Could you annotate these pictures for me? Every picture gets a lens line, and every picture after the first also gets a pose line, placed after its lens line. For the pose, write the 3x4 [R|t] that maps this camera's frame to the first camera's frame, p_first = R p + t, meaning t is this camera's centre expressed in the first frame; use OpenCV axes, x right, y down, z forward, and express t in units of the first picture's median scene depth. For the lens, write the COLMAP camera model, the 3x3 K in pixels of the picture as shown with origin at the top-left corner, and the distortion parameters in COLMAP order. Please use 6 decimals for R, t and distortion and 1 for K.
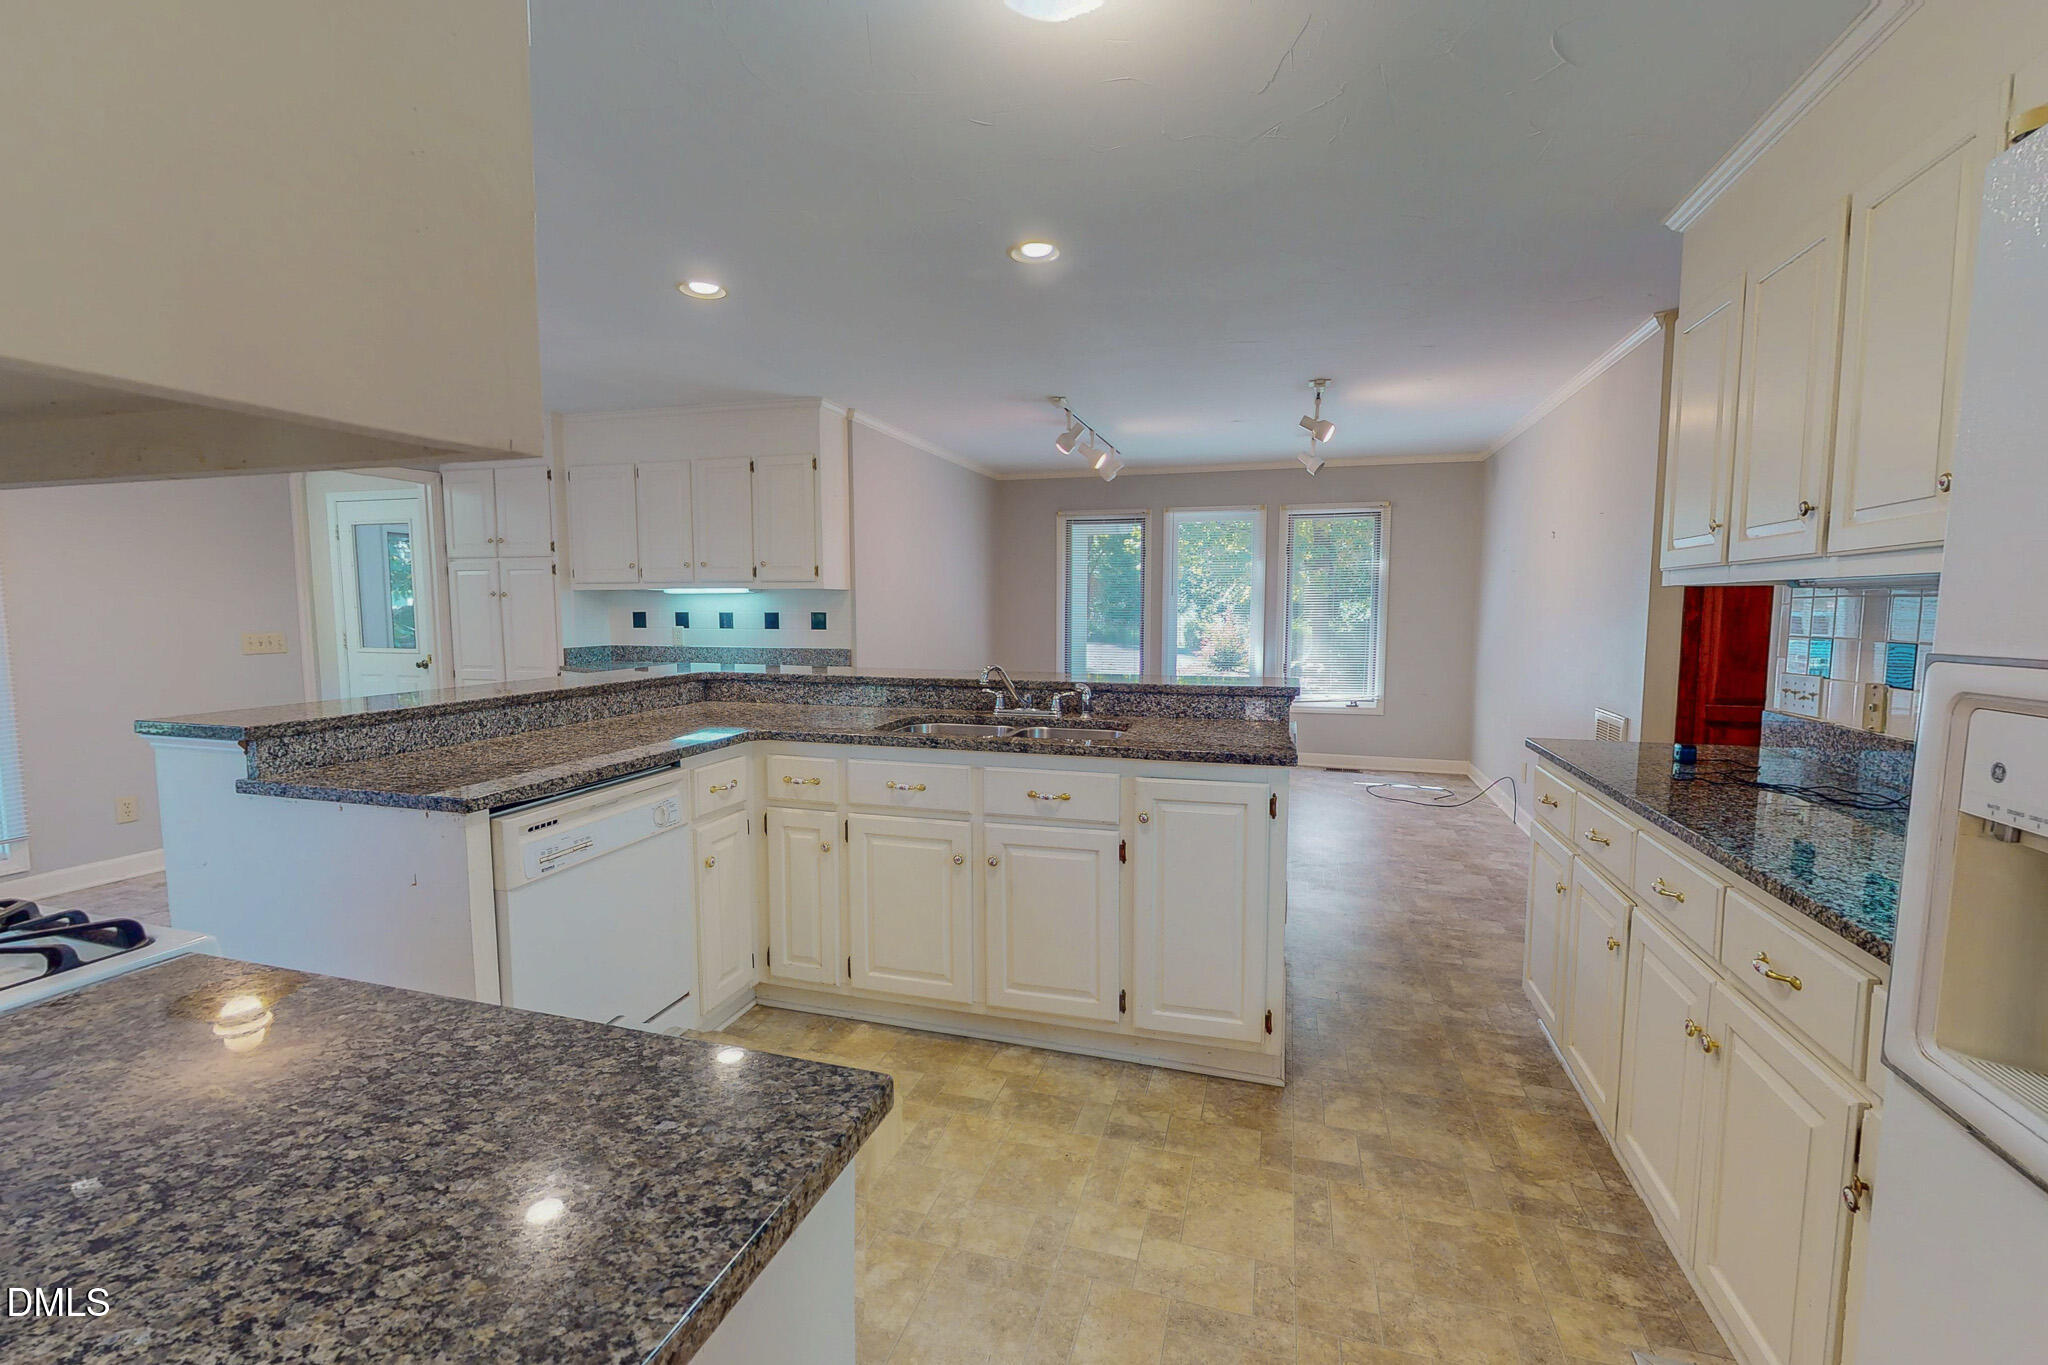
lens RADIAL K [[889.5, 0, 1026.1], [0, 889.5, 692.9], [0, 0, 1]] dist [-0.001018, 0.000307]
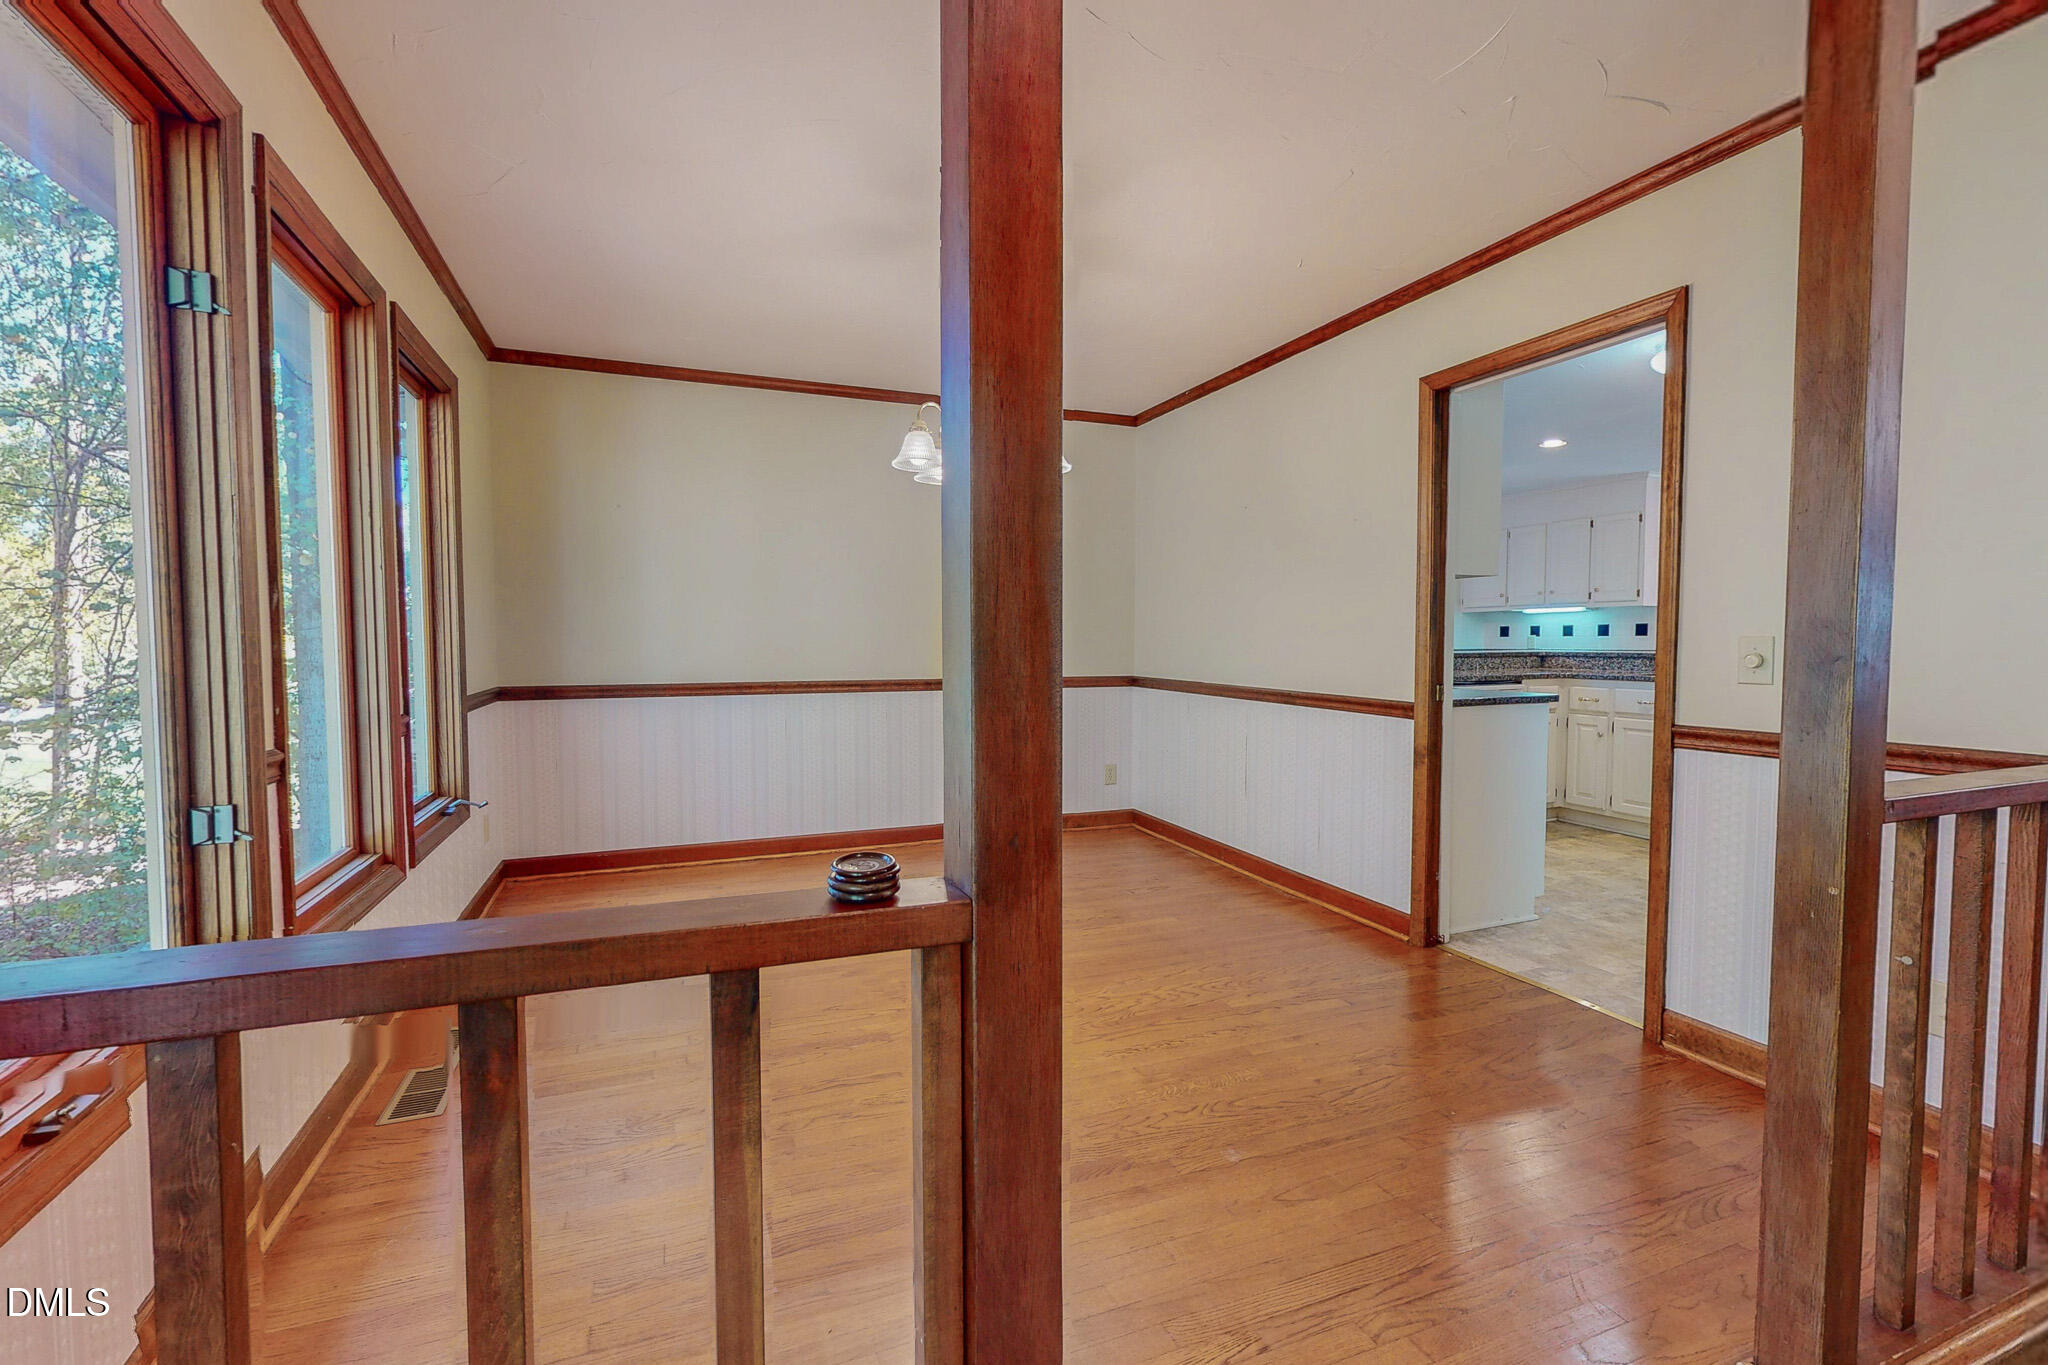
lens RADIAL K [[889.5, 0, 1018.3], [0, 889.5, 686.0], [0, 0, 1]] dist [-0.001018, 0.000307]
pose [[0.615436, 0.032660, -0.787510, 0.274403], [-0.071889, 0.997303, -0.014820, 0.101766], [0.784901, 0.065734, 0.616124, -0.630910]]
